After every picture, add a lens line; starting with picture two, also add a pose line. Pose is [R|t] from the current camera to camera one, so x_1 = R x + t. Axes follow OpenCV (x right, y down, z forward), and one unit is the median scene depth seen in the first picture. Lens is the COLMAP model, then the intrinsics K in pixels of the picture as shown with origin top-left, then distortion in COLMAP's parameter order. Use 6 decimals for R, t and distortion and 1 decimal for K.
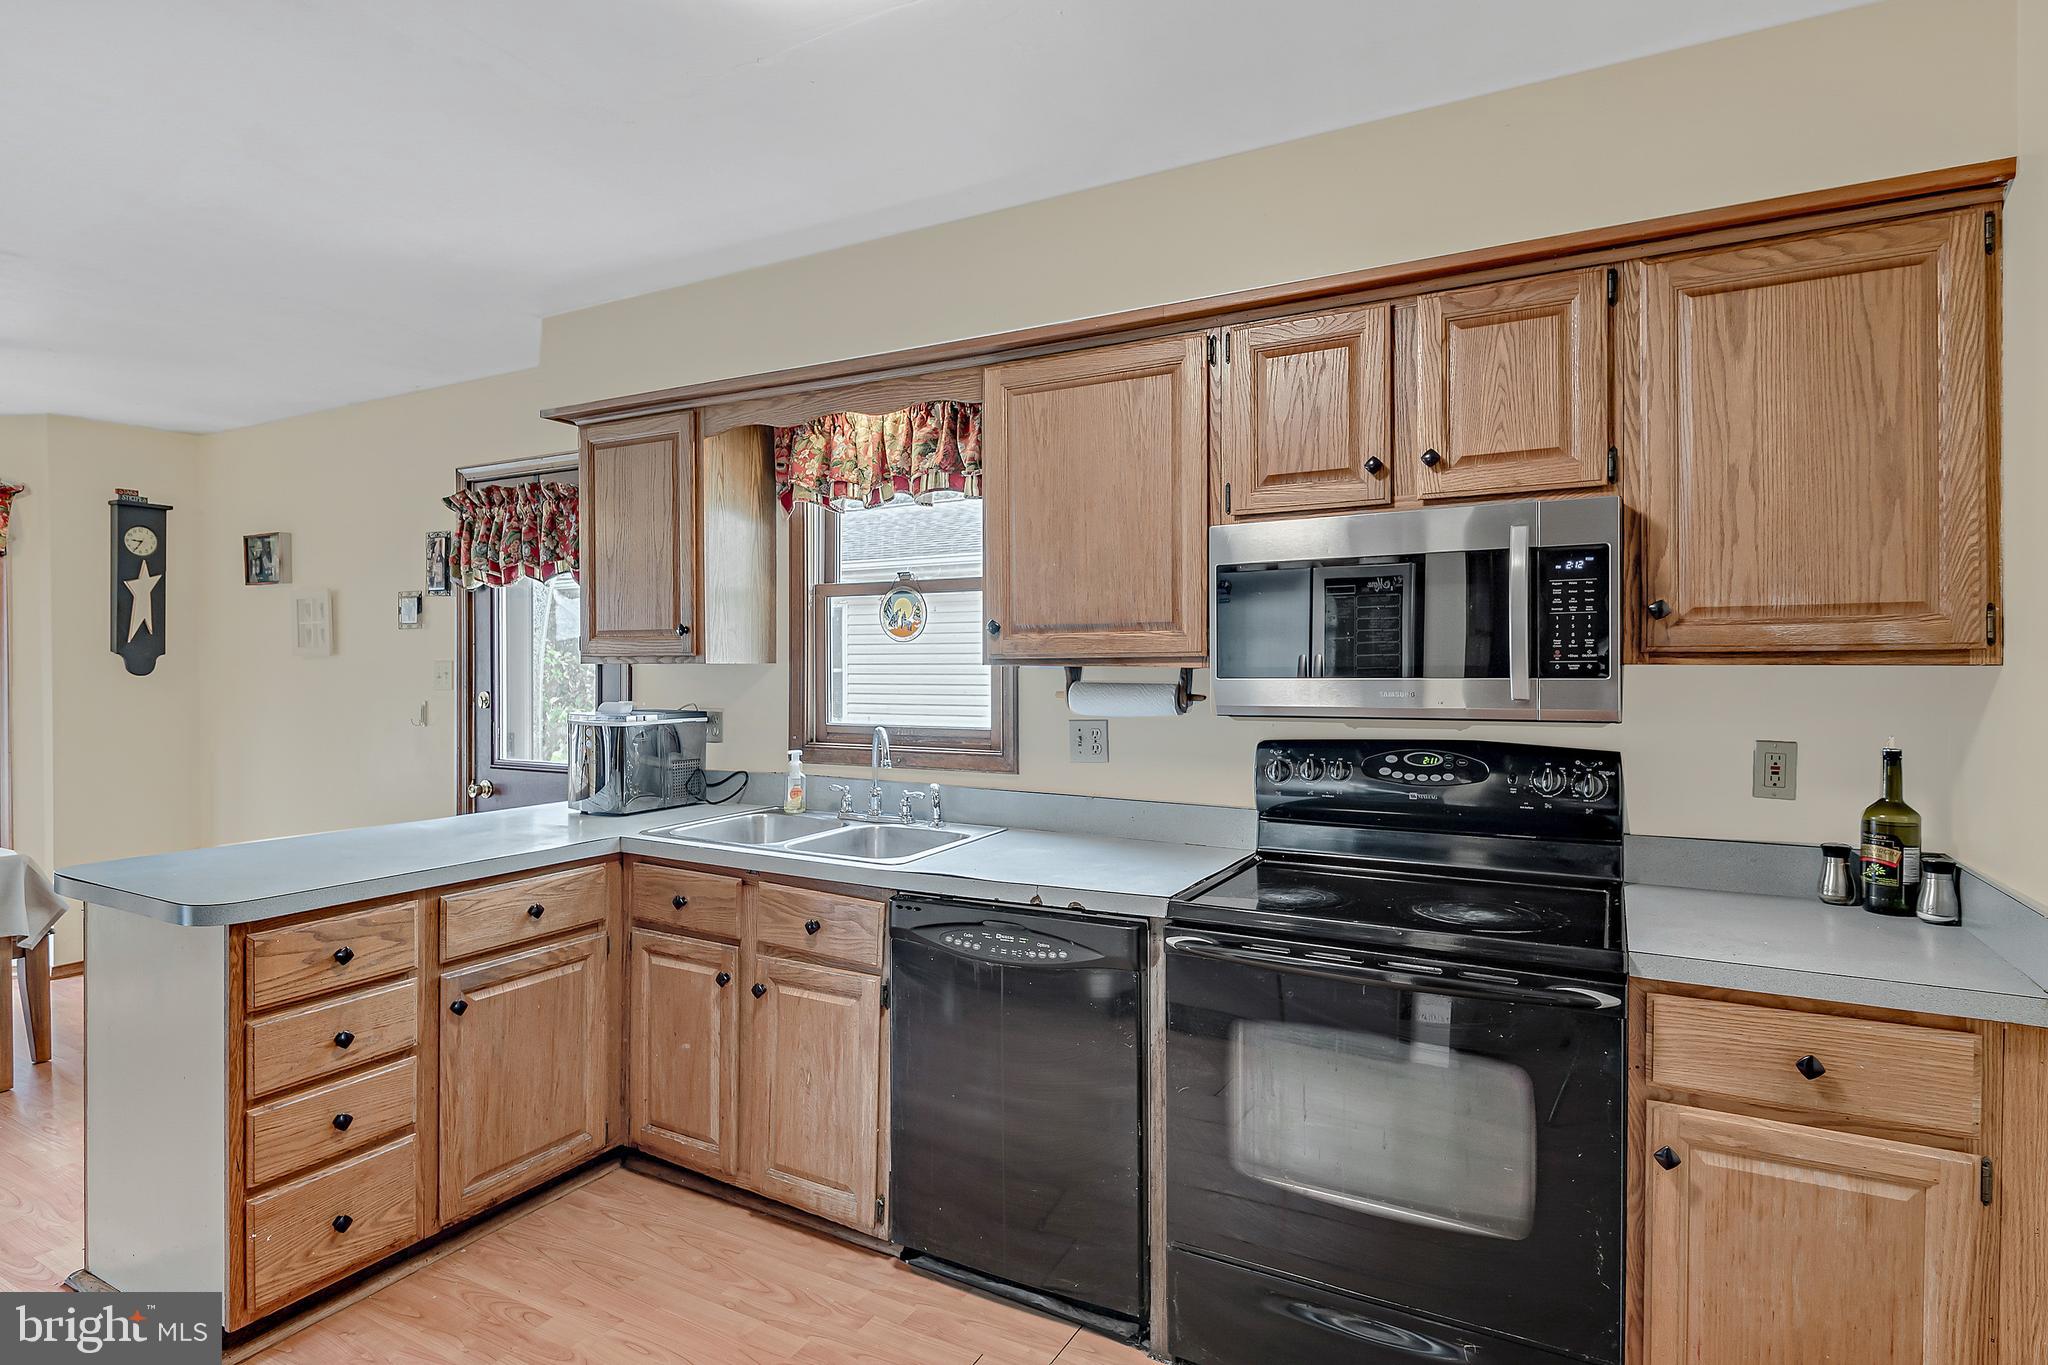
lens RADIAL K [[1100.1, 0, 1013.2], [0, 1100.1, 672.7], [0, 0, 1]] dist [0.004665, -0.003950]
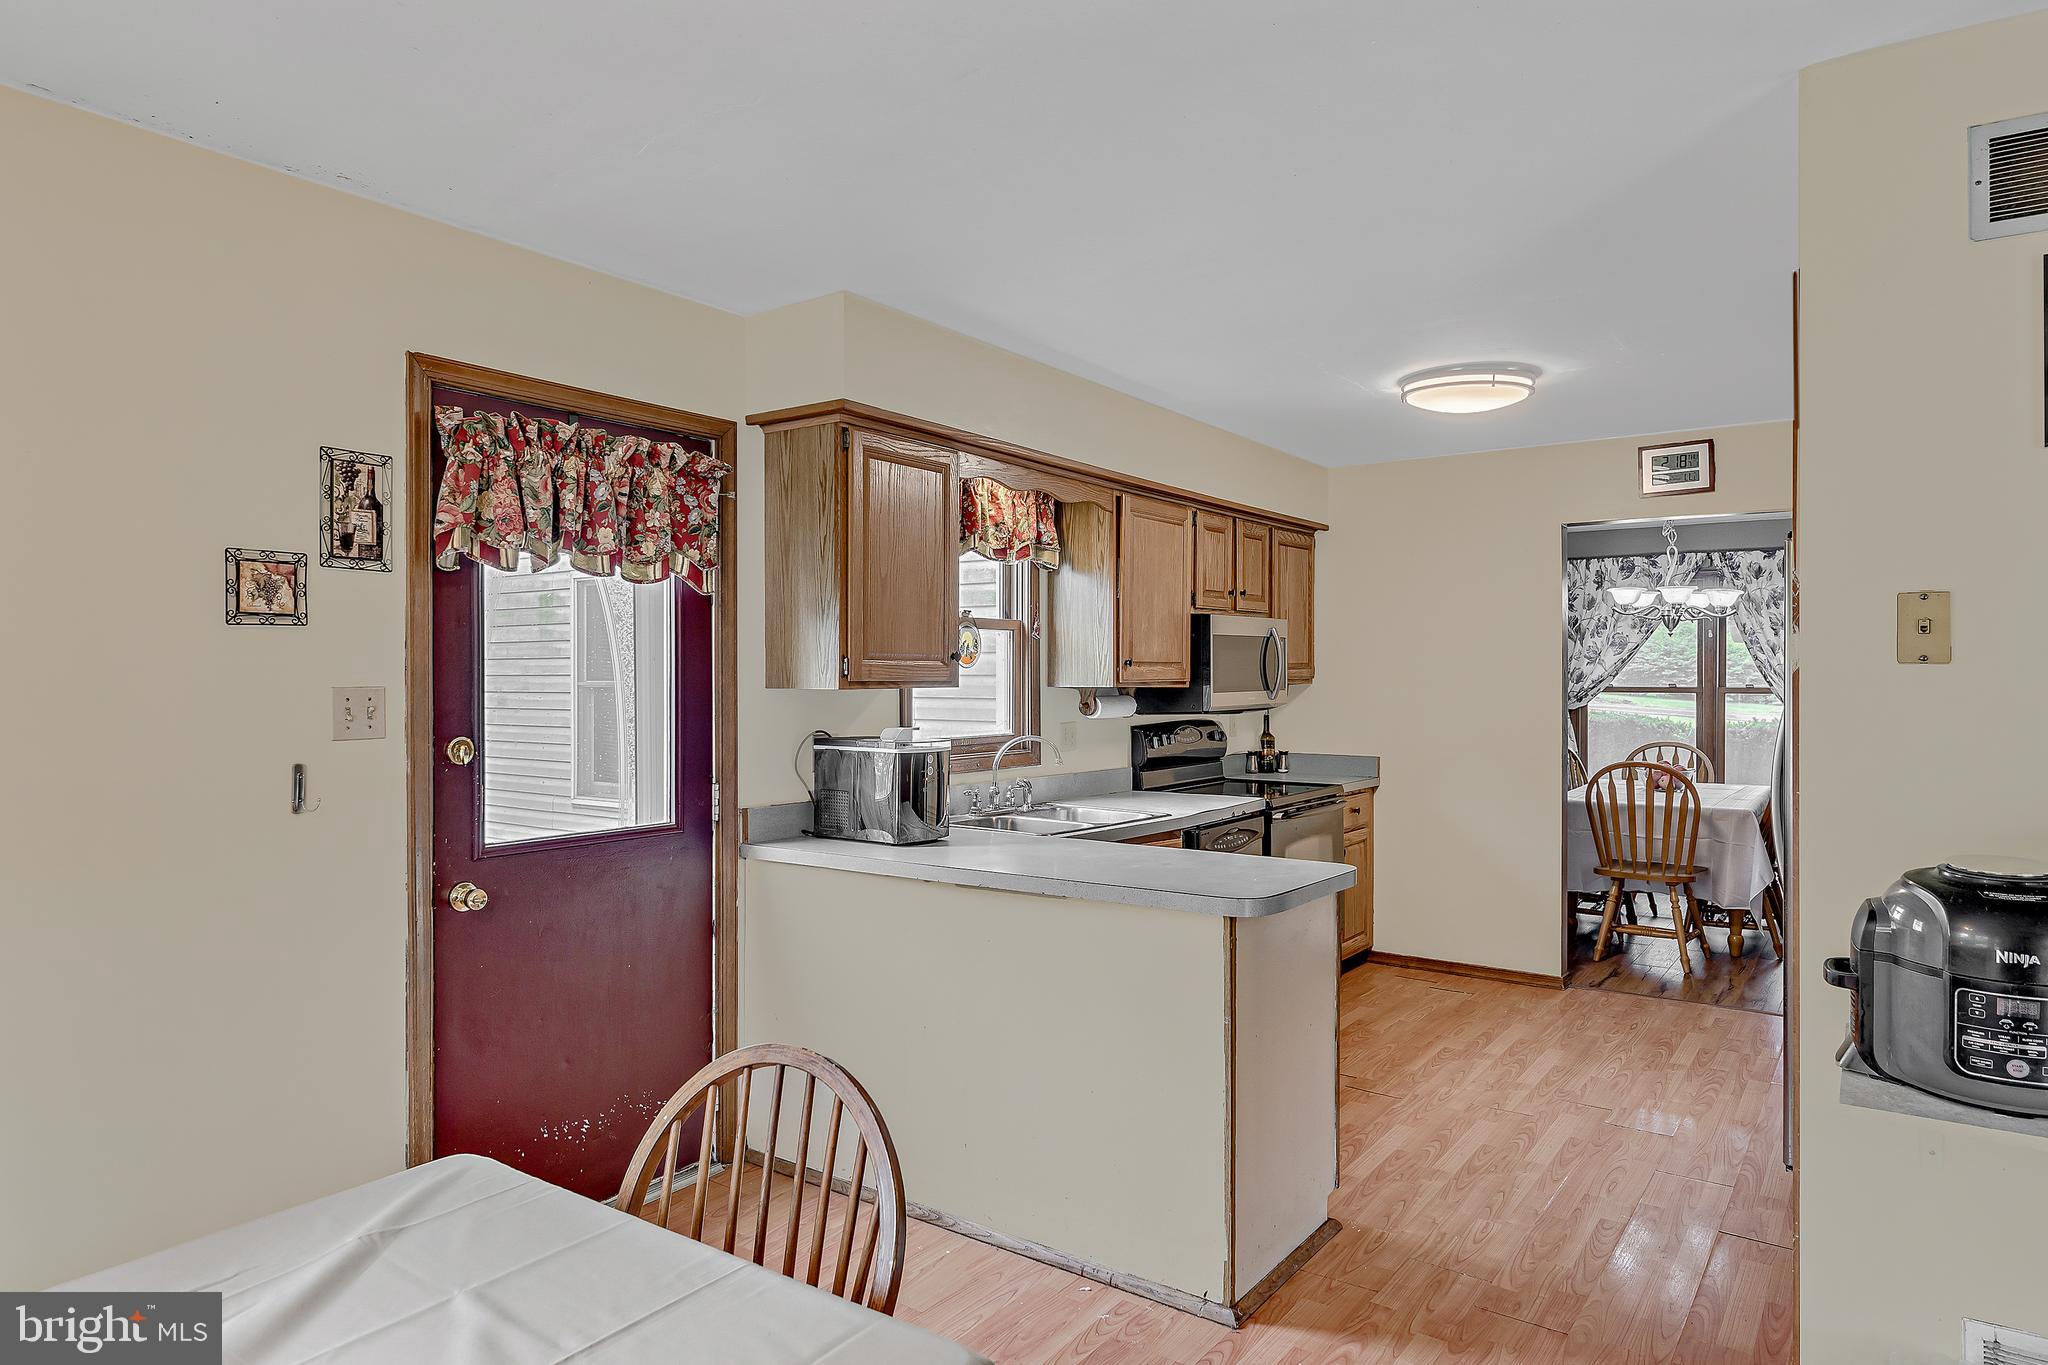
lens RADIAL K [[1247.2, 0, 1017.3], [0, 1247.2, 681.6], [0, 0, 1]] dist [0.005785, -0.000527]
pose [[0.087231, 0.003390, 0.996182, -1.850085], [0.020179, 0.999783, -0.005169, -0.006806], [-0.995984, 0.020553, 0.087144, 1.041337]]
